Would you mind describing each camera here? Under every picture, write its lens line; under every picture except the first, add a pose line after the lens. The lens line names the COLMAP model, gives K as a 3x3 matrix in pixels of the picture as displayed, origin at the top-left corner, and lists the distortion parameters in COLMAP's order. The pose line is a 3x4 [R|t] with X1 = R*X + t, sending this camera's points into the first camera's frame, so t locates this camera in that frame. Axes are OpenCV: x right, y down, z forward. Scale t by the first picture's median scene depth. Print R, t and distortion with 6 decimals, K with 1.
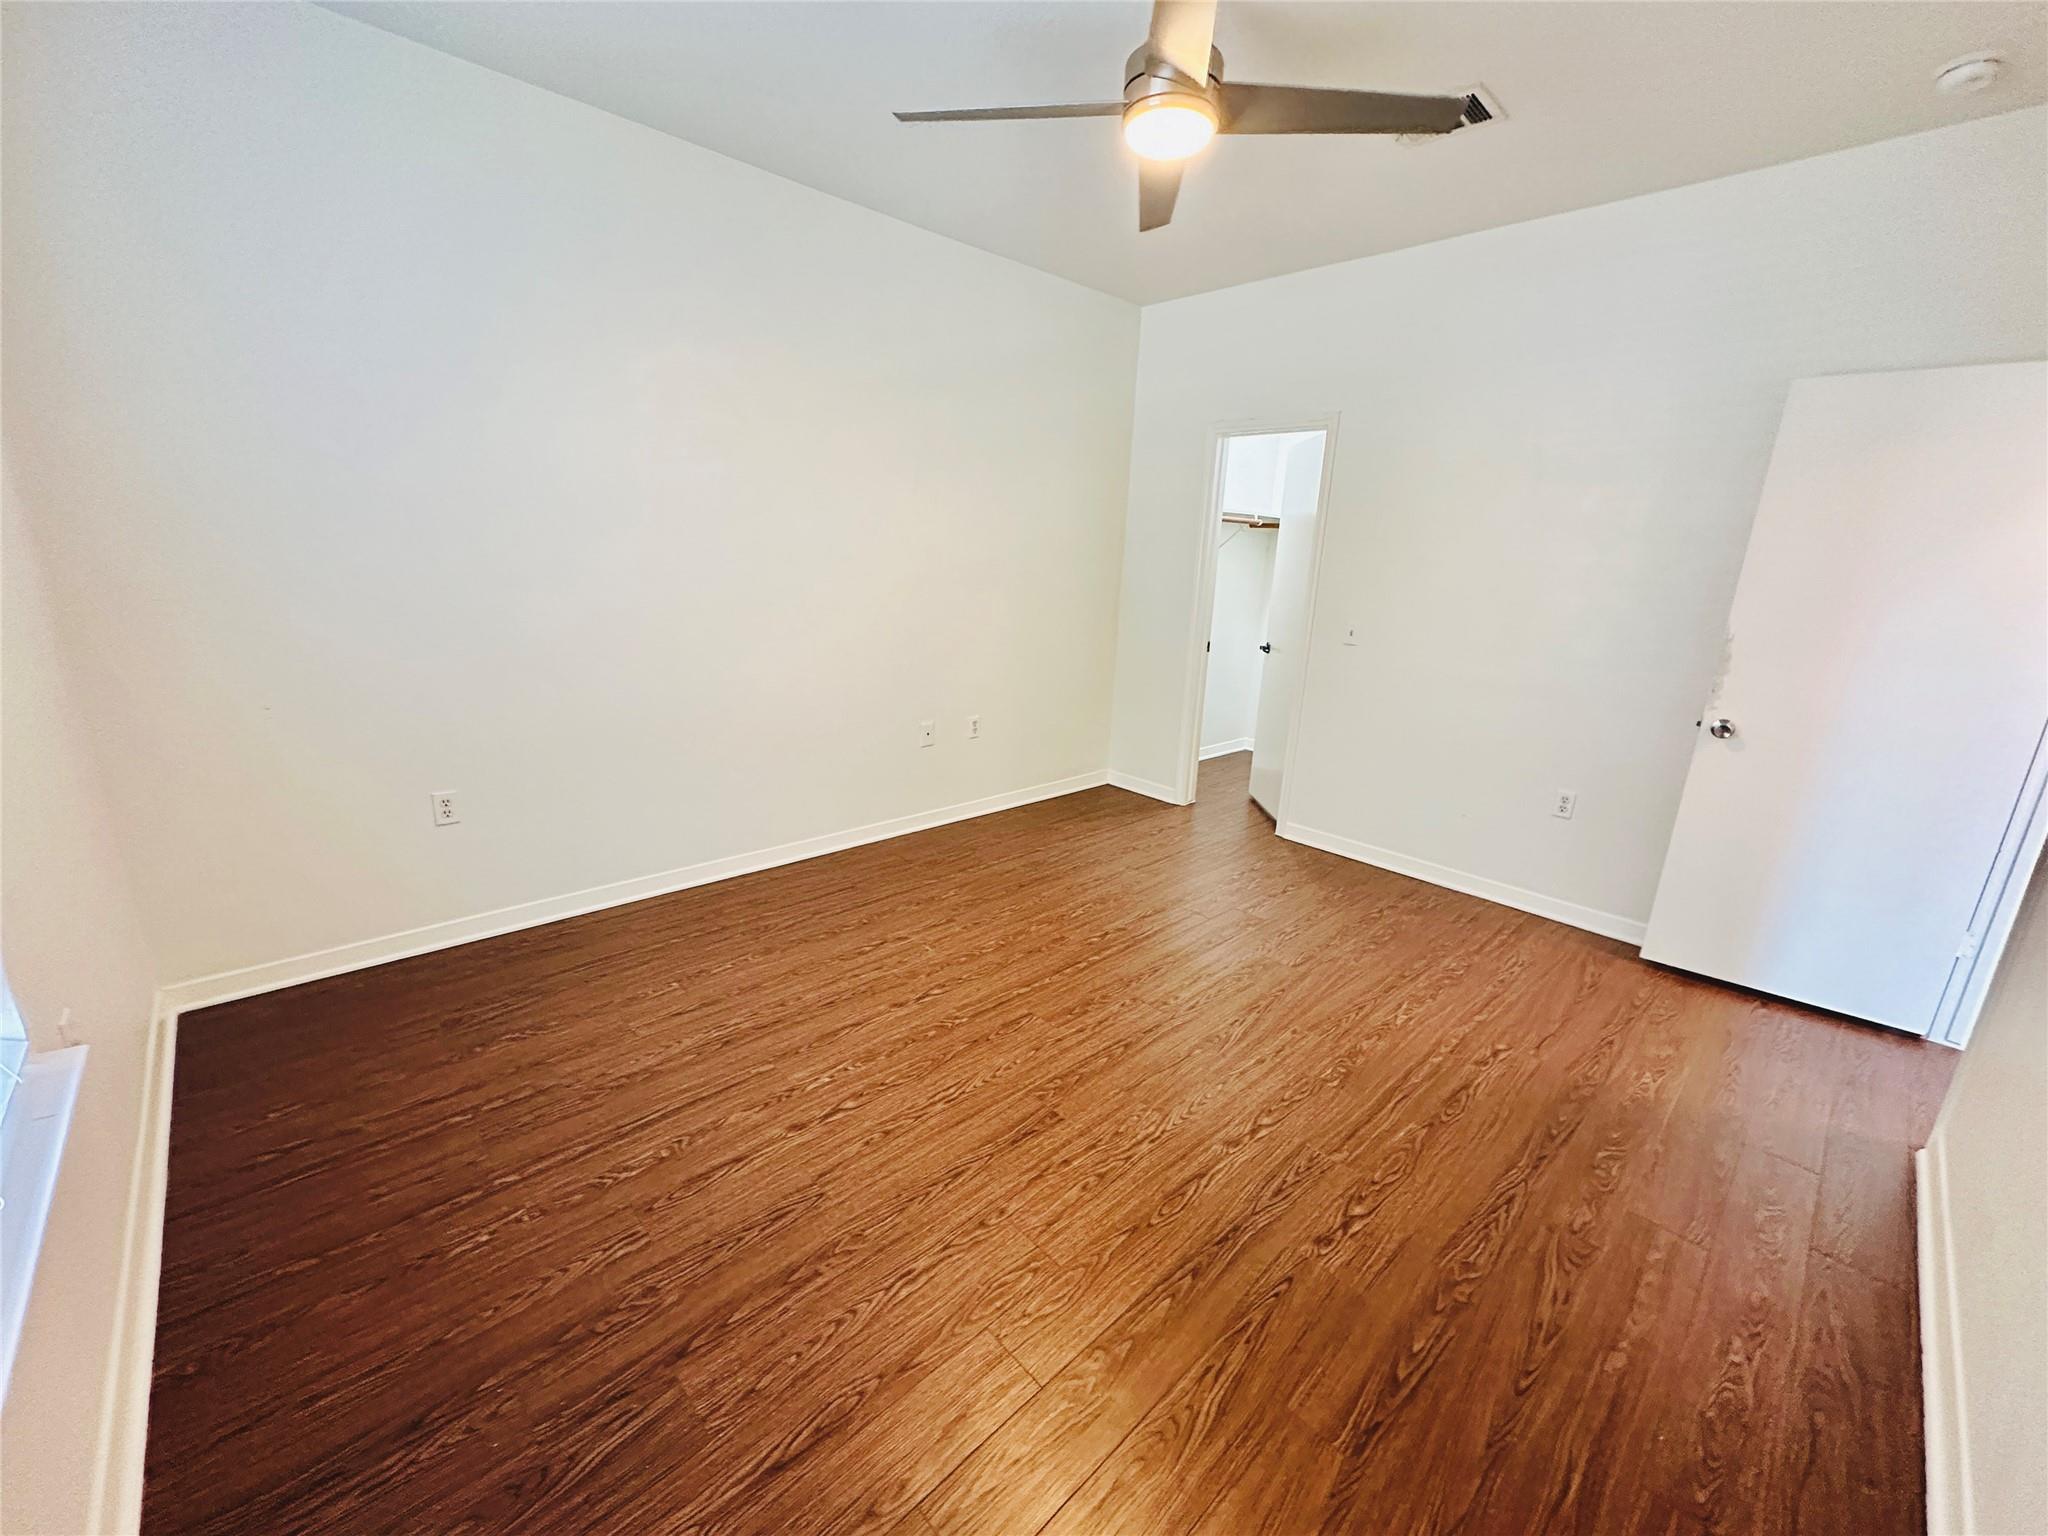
lens RADIAL K [[815.8, 0, 1022.1], [0, 815.8, 767.6], [0, 0, 1]] dist [-0.002928, 0.000723]
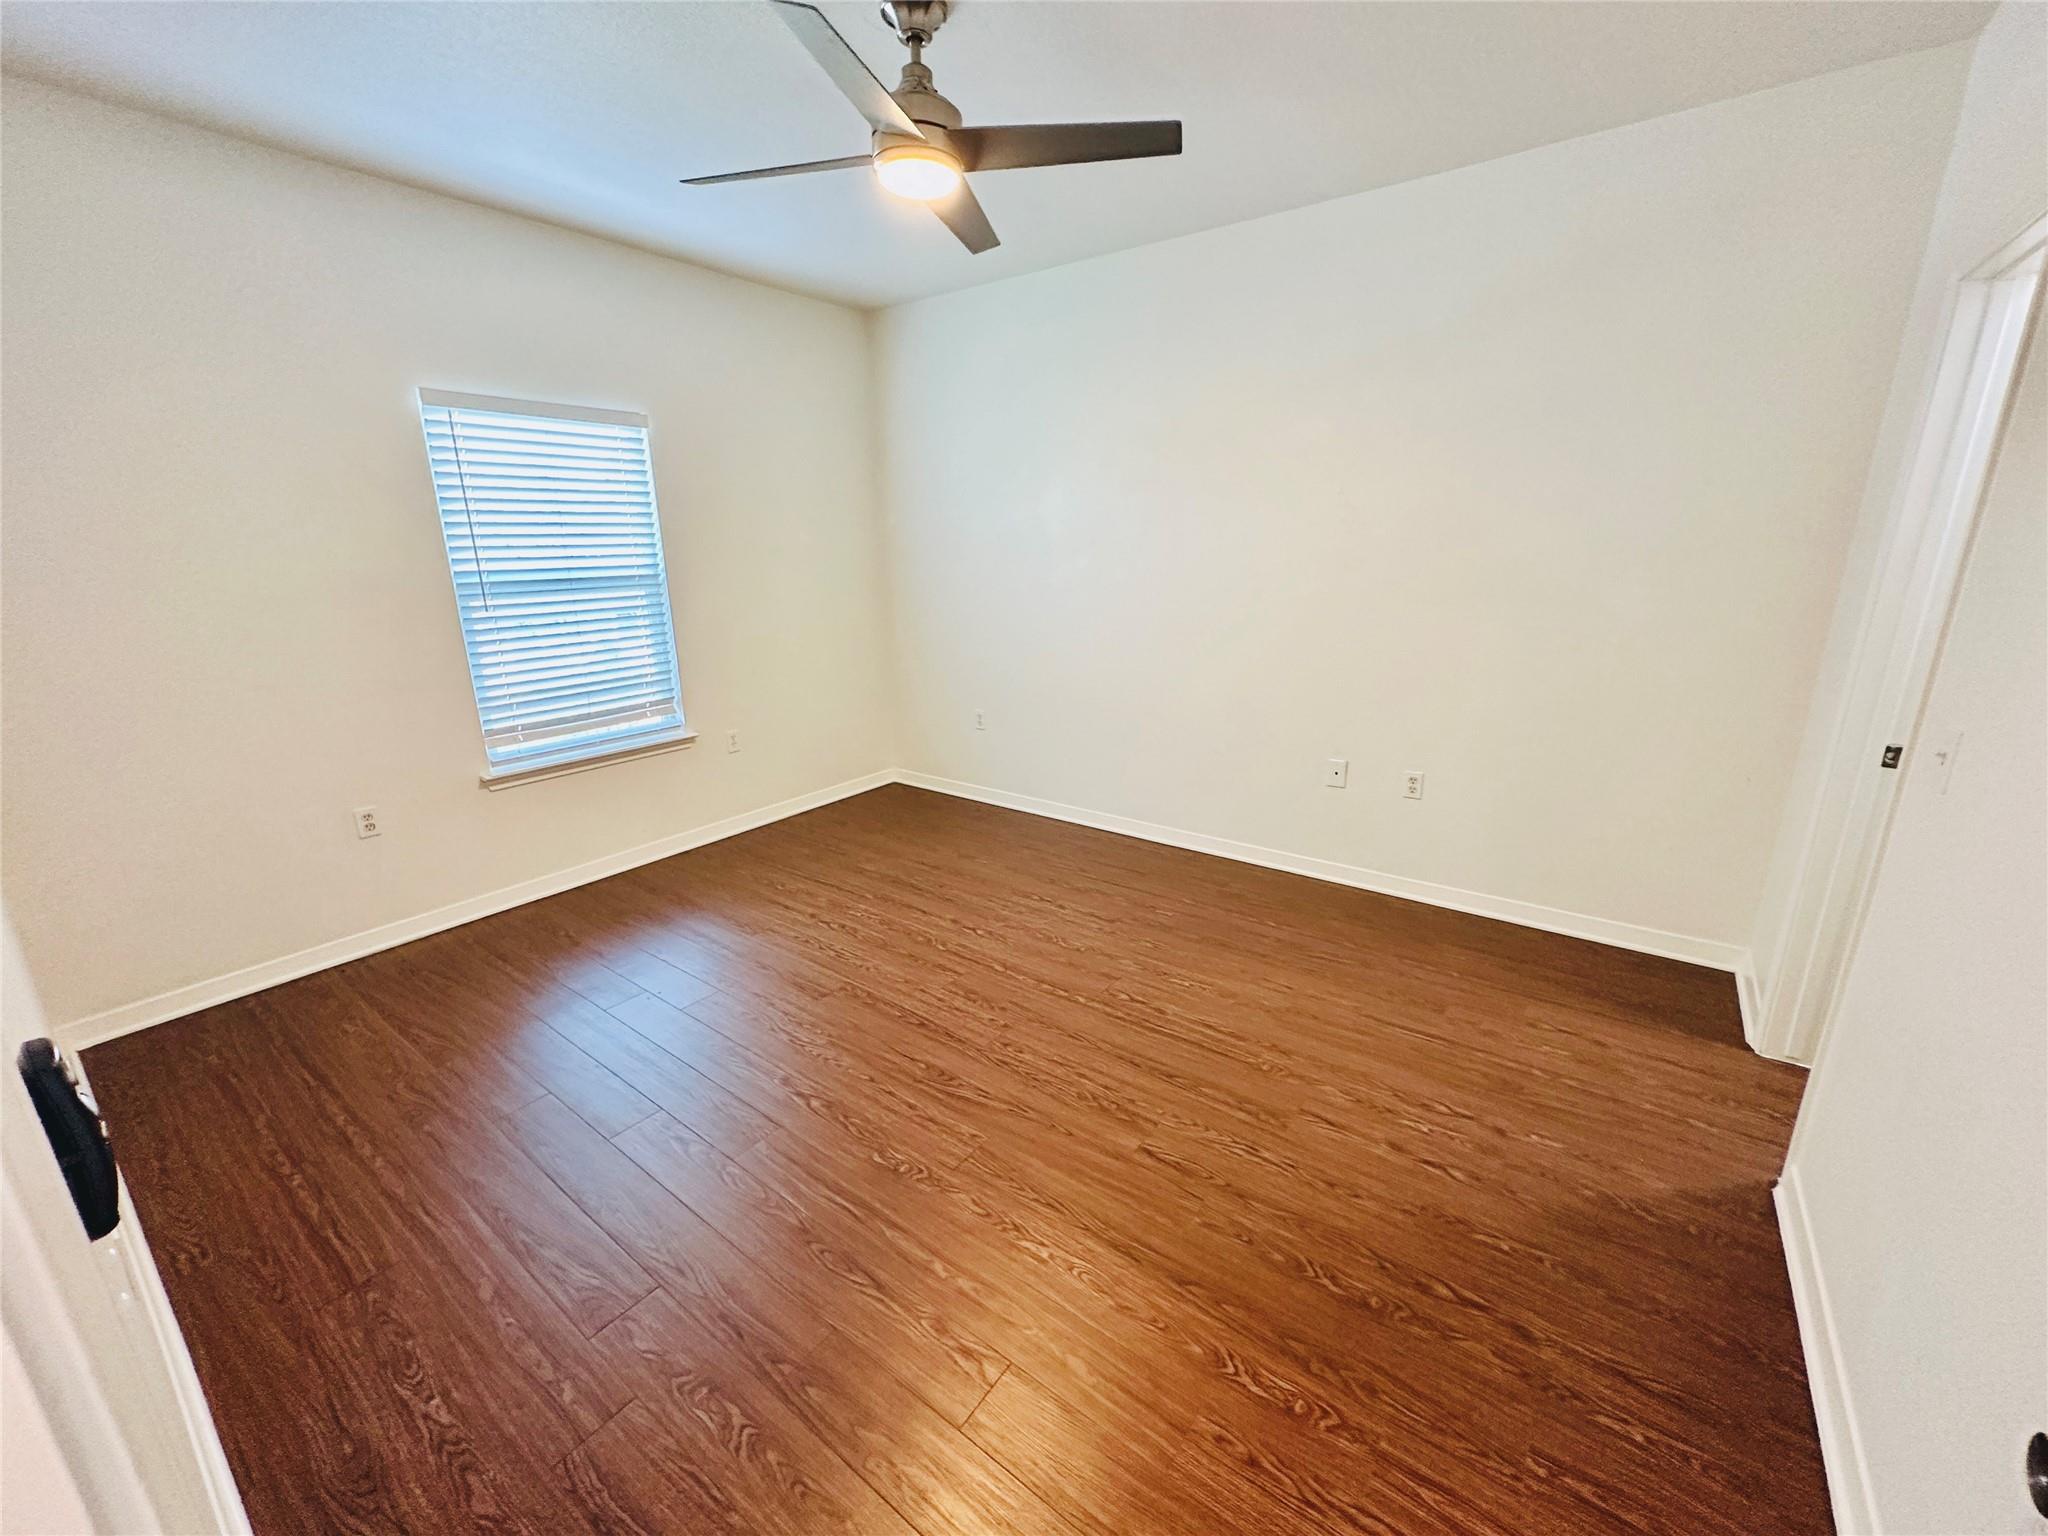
lens RADIAL K [[815.8, 0, 1022.1], [0, 815.8, 767.6], [0, 0, 1]] dist [-0.002928, 0.000723]
pose [[0.168218, 0.221030, -0.960650, 1.023373], [-0.237086, 0.955003, 0.178215, -0.189425], [0.956814, 0.197778, 0.213052, 0.766827]]
